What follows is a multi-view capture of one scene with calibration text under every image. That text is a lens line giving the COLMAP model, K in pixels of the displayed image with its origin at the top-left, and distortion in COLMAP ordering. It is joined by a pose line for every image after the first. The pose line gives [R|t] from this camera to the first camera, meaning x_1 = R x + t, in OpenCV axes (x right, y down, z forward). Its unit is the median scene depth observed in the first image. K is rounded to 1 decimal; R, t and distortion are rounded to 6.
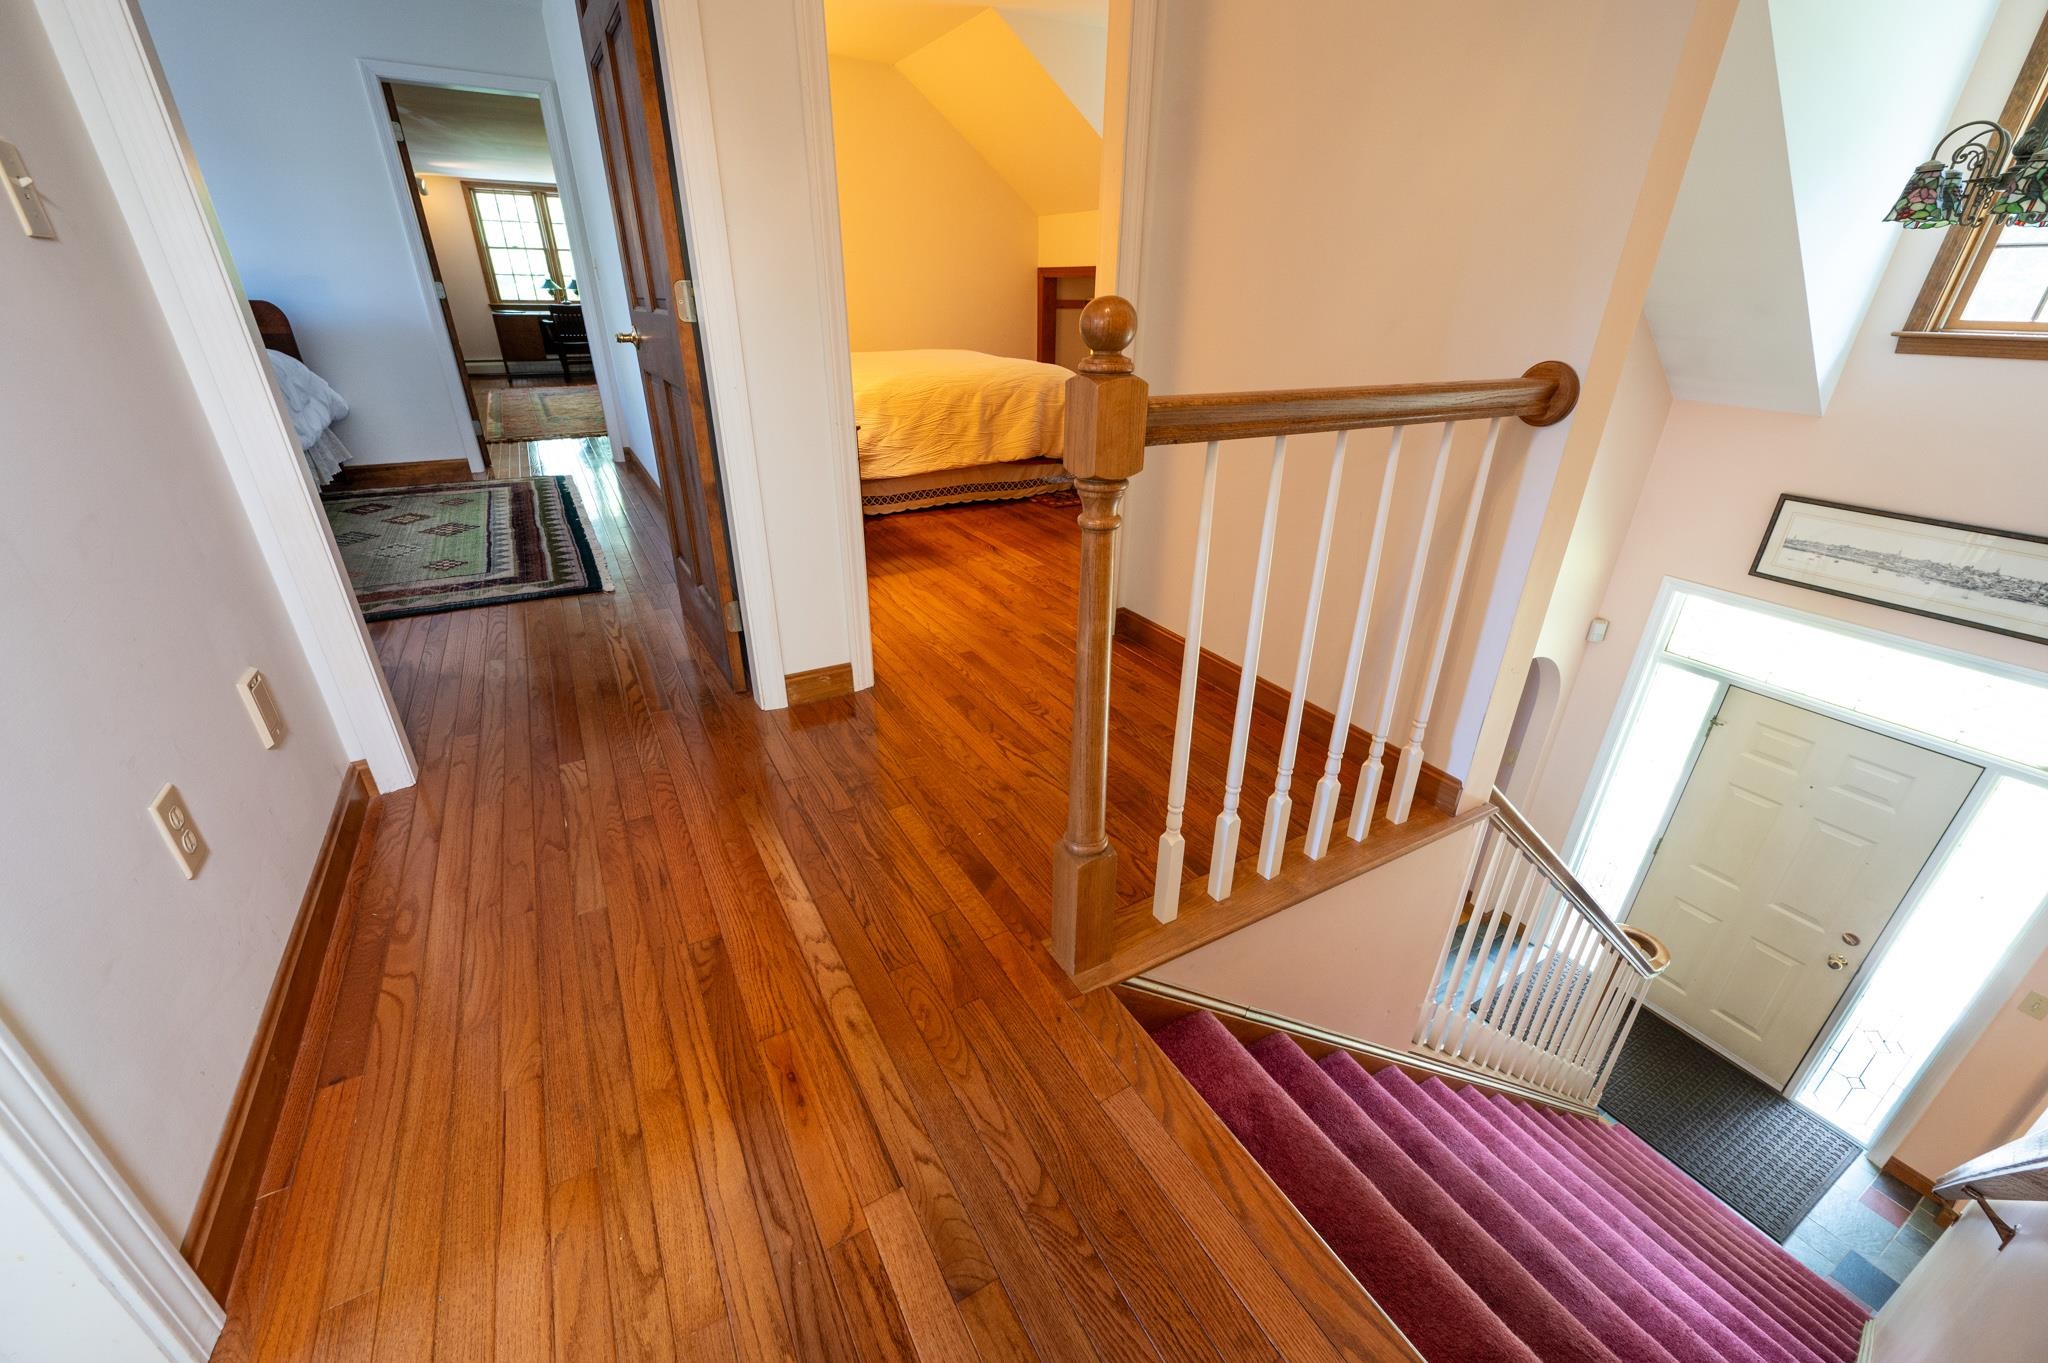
lens RADIAL K [[814.8, 0, 1007.1], [0, 814.8, 683.9], [0, 0, 1]] dist [-0.005514, 0.000183]
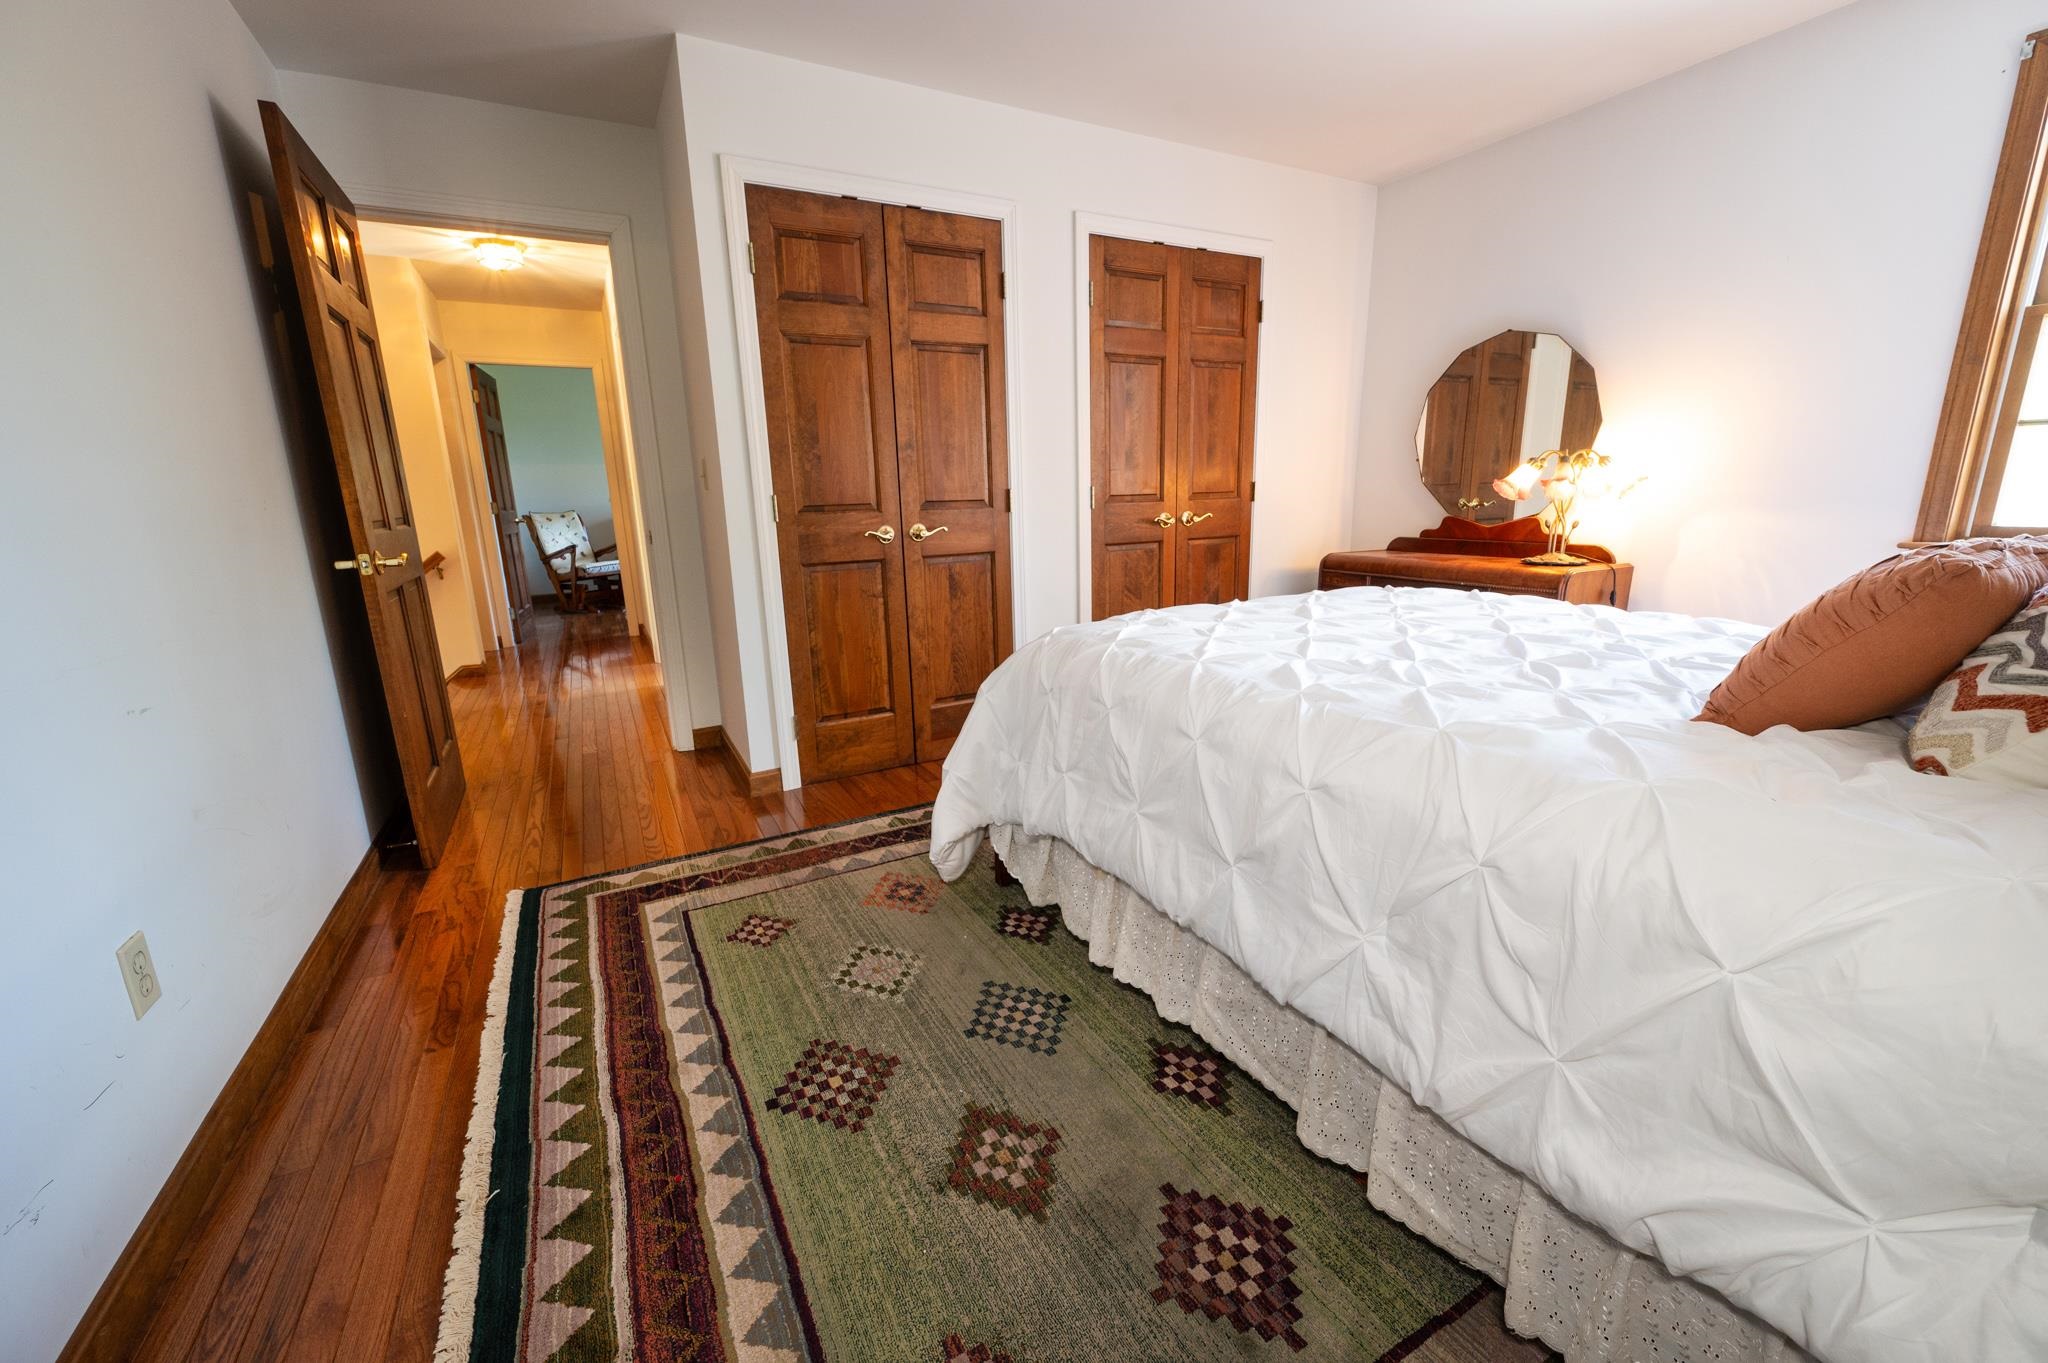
lens RADIAL K [[814.8, 0, 1014.7], [0, 814.8, 661.3], [0, 0, 1]] dist [-0.005514, 0.000183]
pose [[-0.999698, 0.011380, 0.021765, -0.665870], [0.022303, 0.791719, 0.610479, -0.500686], [-0.010285, 0.610780, -0.791734, 1.007707]]
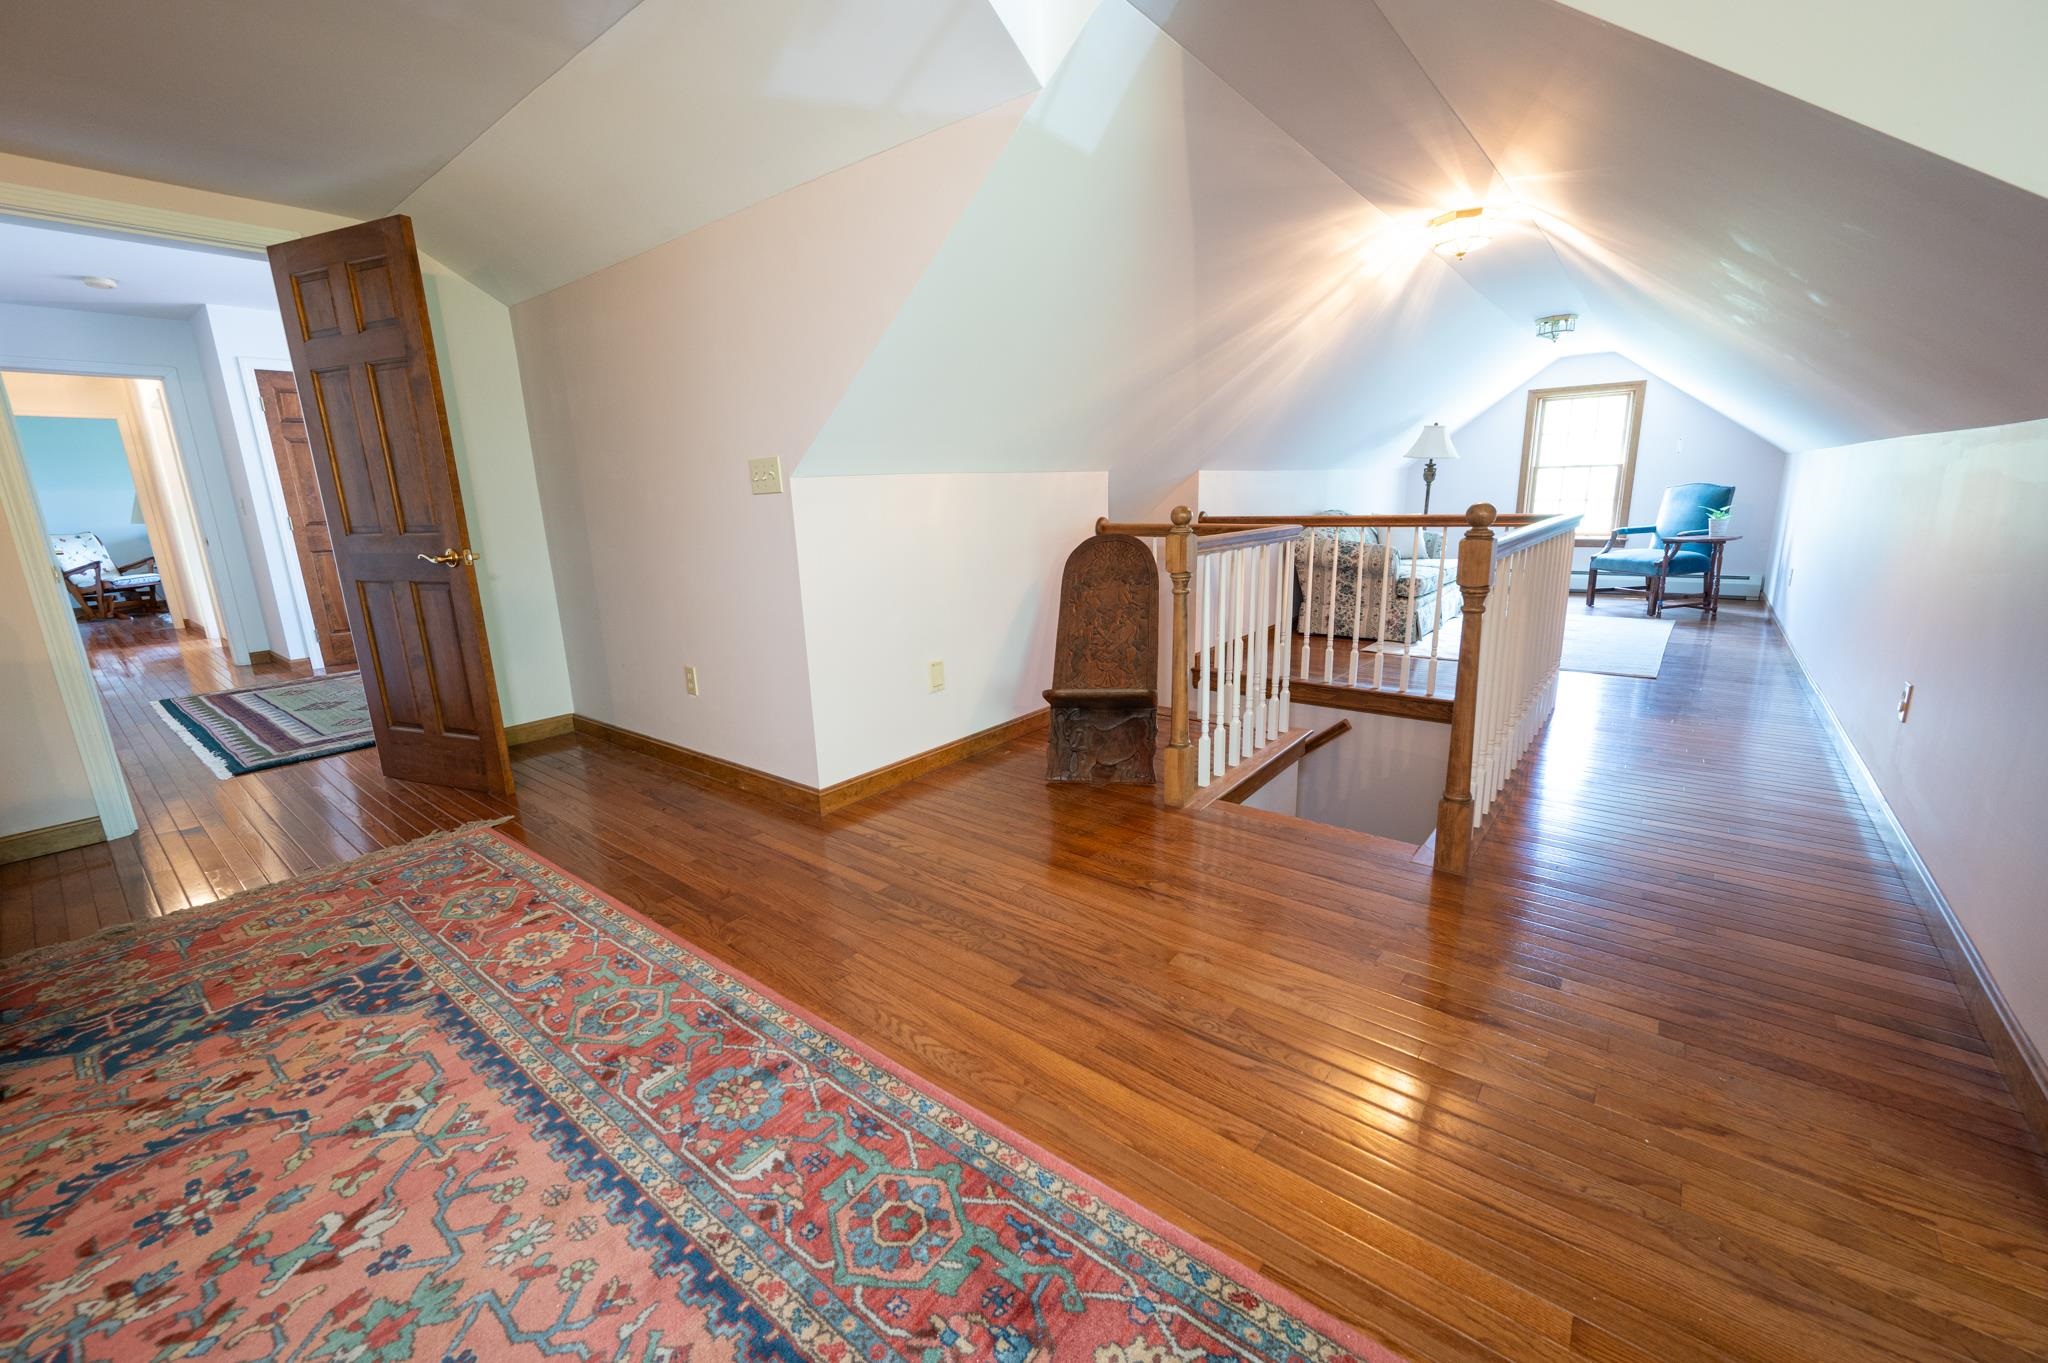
lens RADIAL K [[814.8, 0, 1028.8], [0, 814.8, 682.8], [0, 0, 1]] dist [-0.005514, 0.000183]
pose [[-0.923389, 0.100598, -0.370449, -0.970578], [-0.149606, 0.794429, 0.588642, -0.855119], [0.353512, 0.598967, -0.718517, 1.741152]]
